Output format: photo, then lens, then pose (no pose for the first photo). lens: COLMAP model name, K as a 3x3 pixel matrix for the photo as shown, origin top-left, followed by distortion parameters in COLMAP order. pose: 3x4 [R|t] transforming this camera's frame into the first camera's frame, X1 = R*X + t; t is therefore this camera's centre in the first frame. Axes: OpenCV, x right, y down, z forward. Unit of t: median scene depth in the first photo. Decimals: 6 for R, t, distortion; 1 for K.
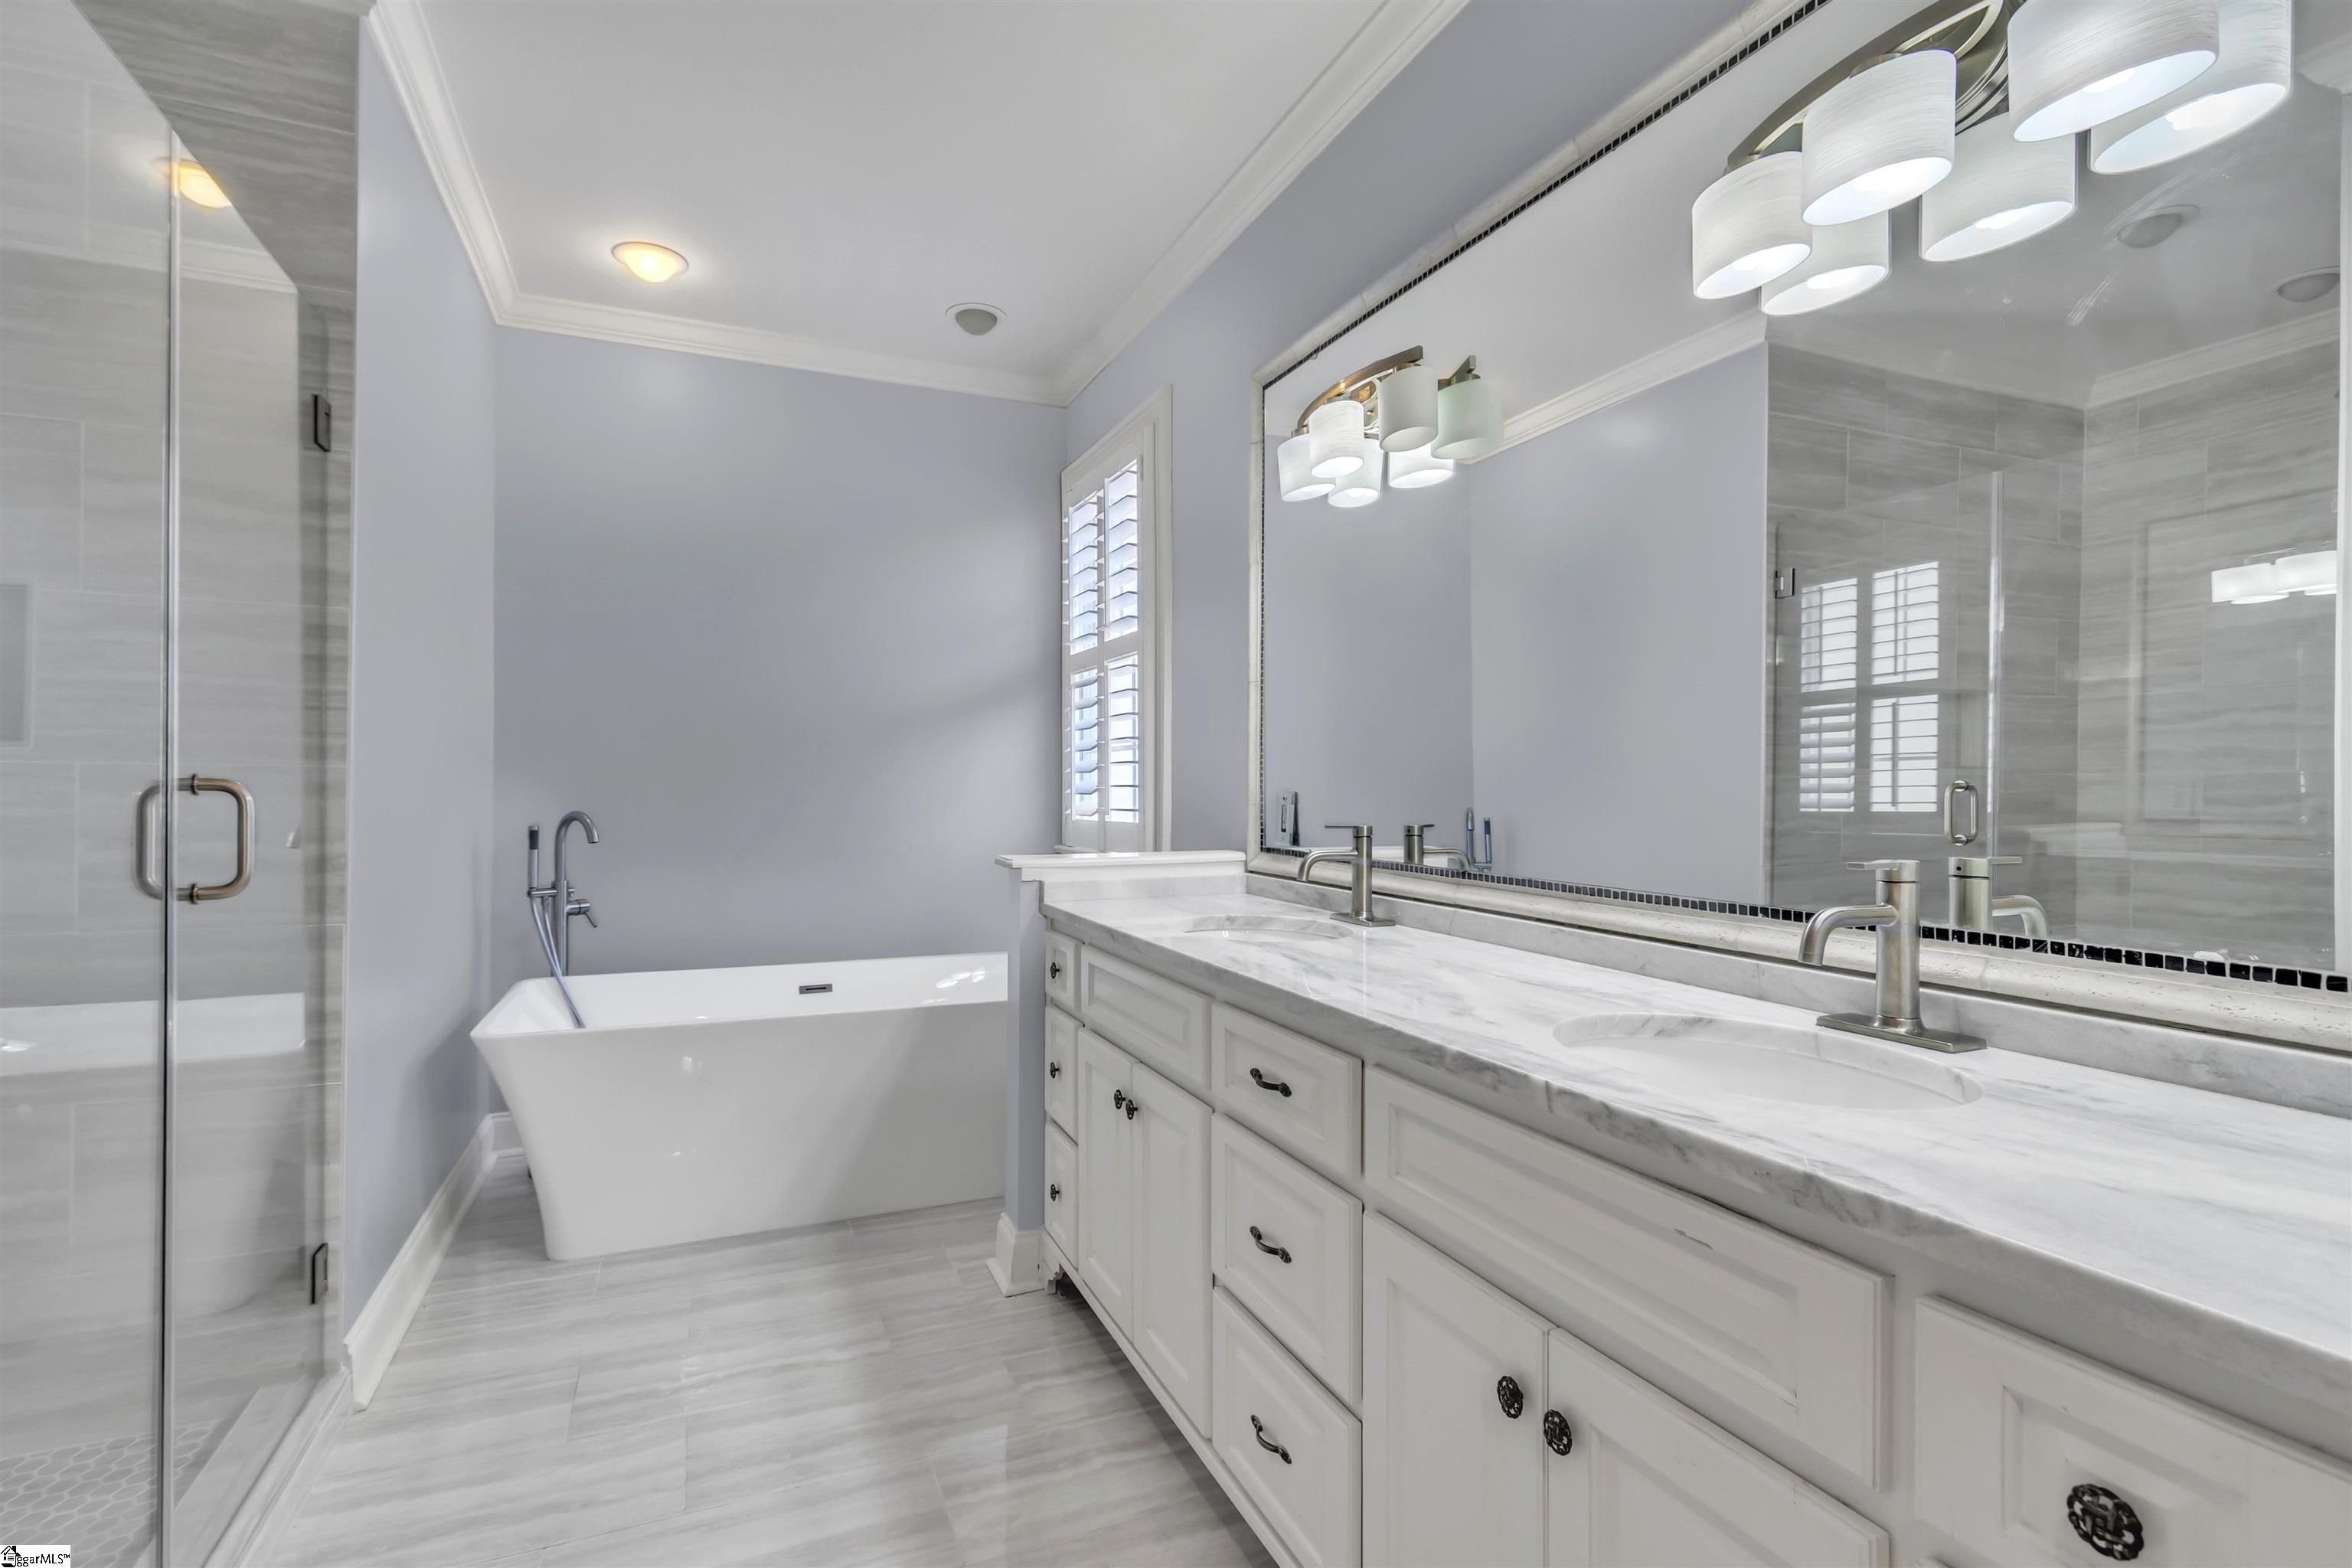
lens RADIAL K [[1078.4, 0, 1160.9], [0, 1078.4, 777.5], [0, 0, 1]] dist [-0.001046, -0.000125]
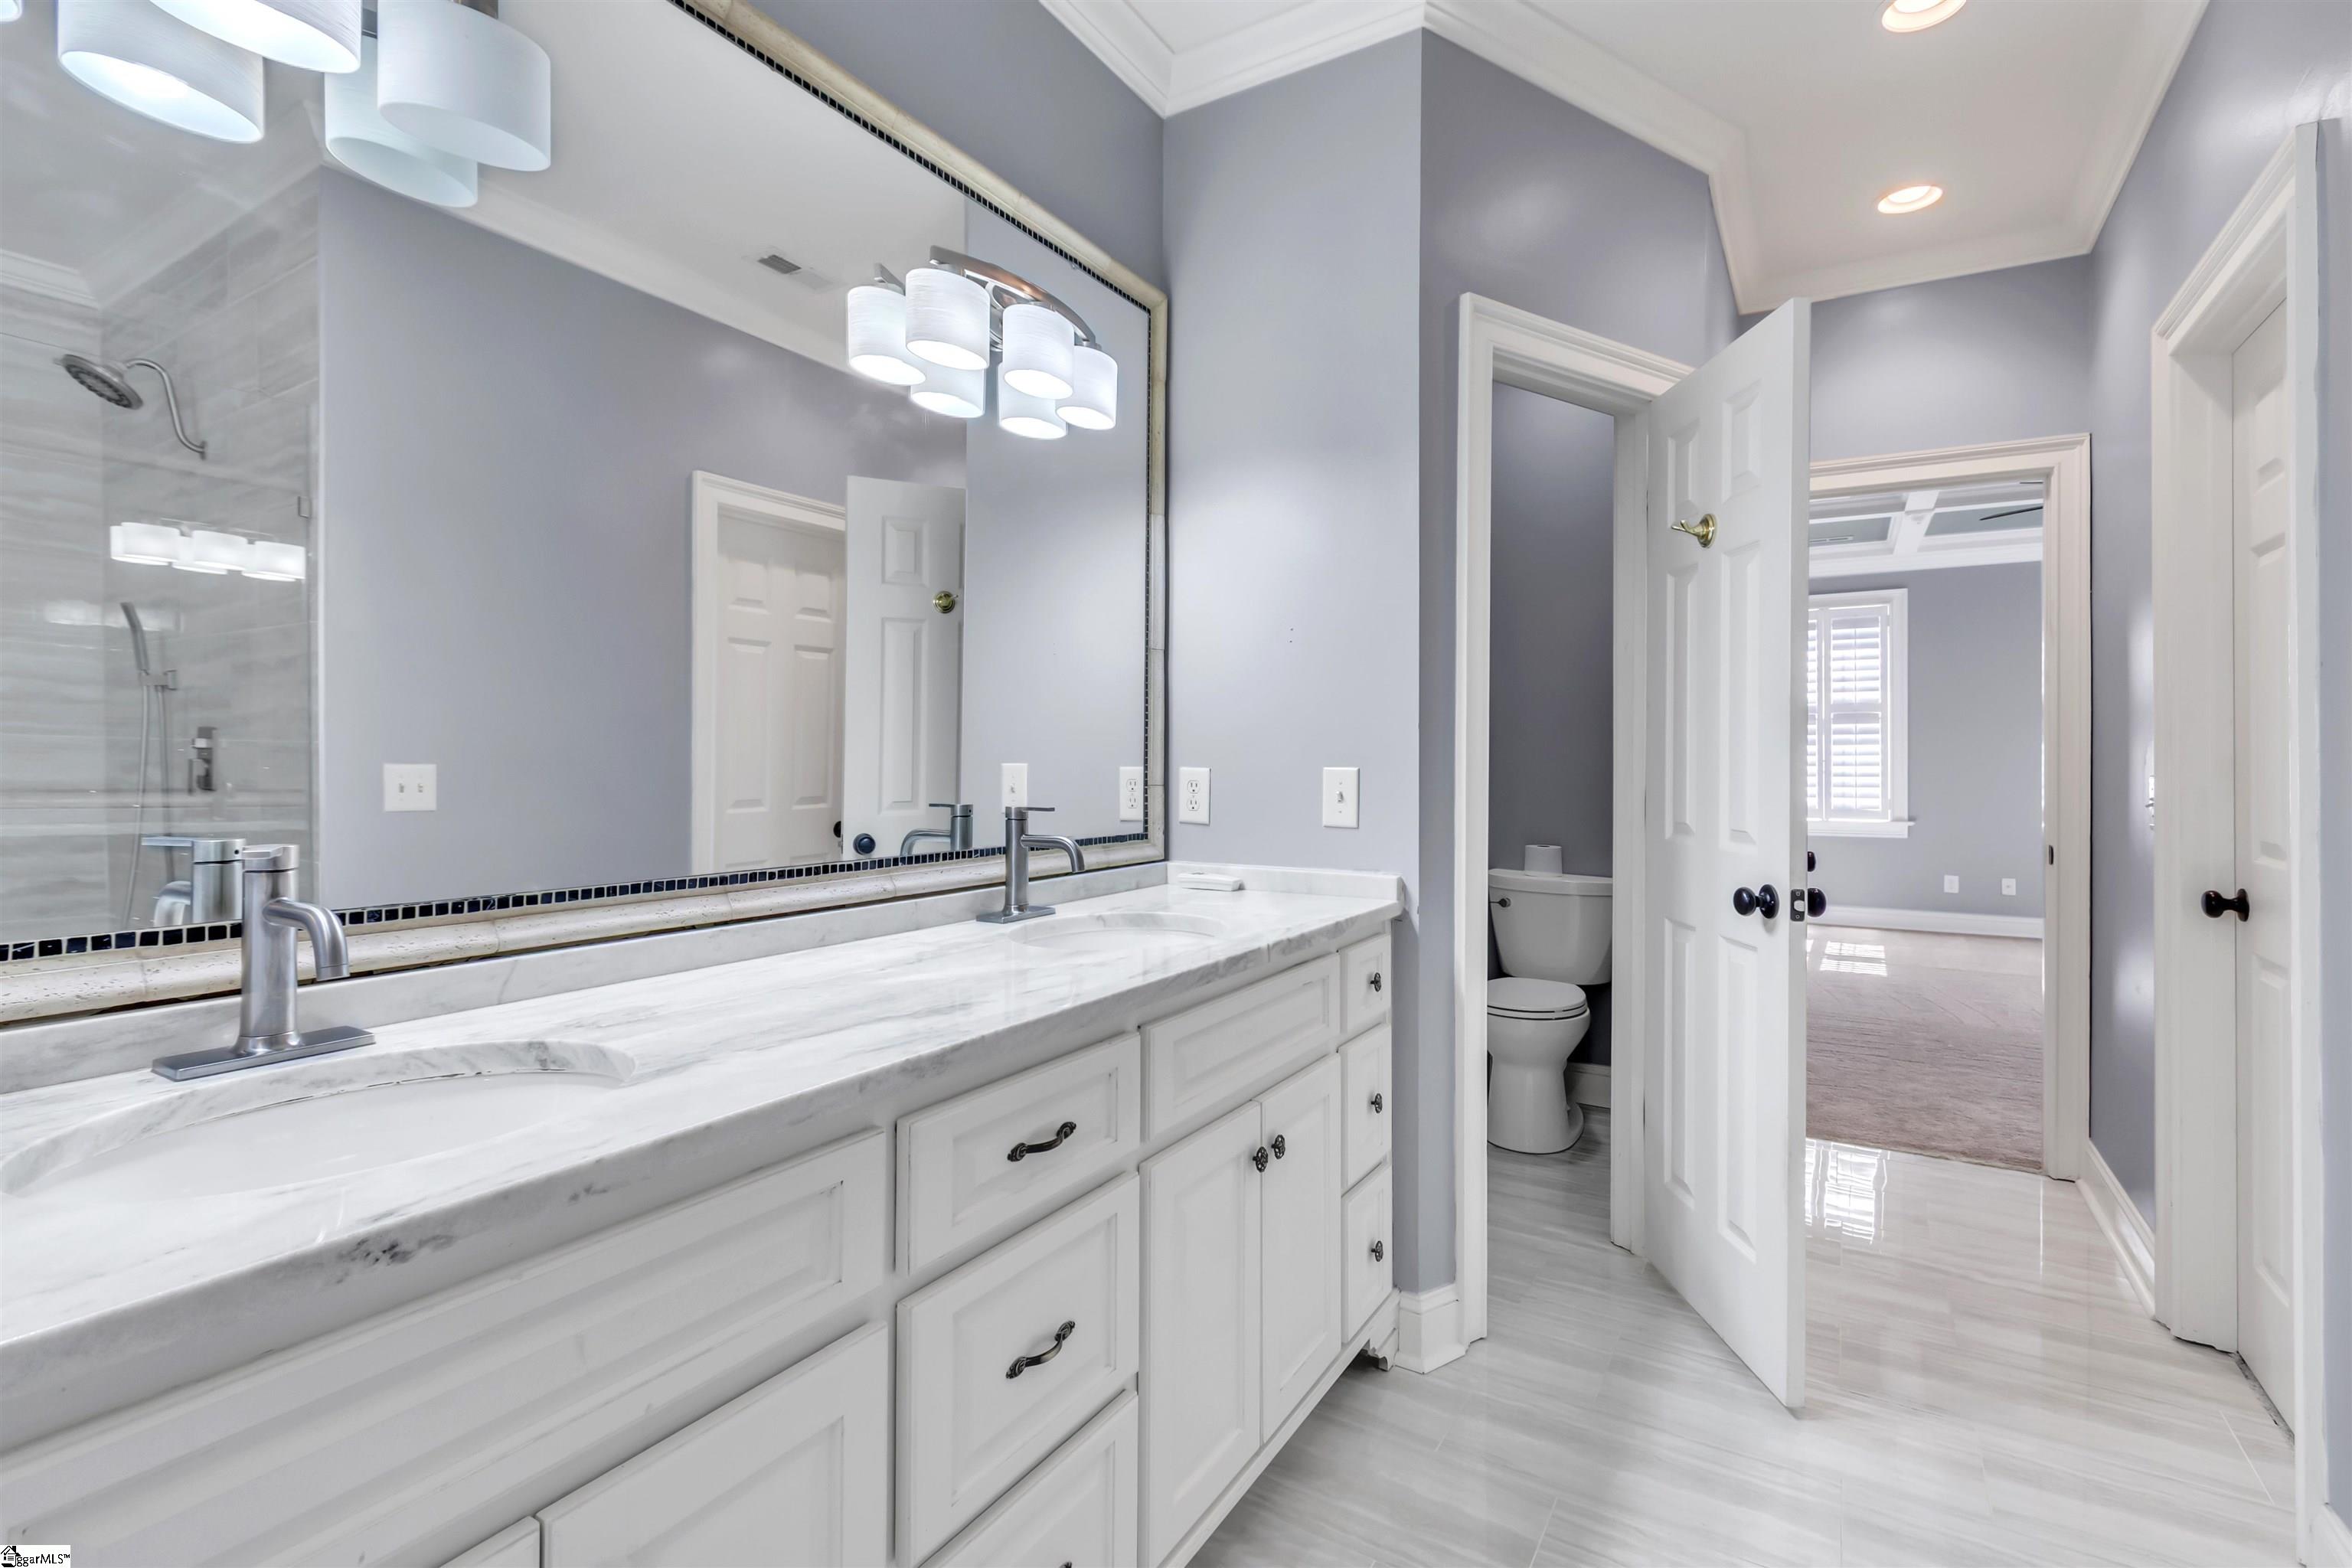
lens RADIAL K [[1076.1, 0, 1172.1], [0, 1076.1, 749.9], [0, 0, 1]] dist [-0.001021, -0.000187]
pose [[-0.576985, 0.000057, 0.816755, -0.557921], [-0.010299, 0.999920, -0.007346, 0.004141], [-0.816690, -0.012650, -0.576938, 1.310597]]
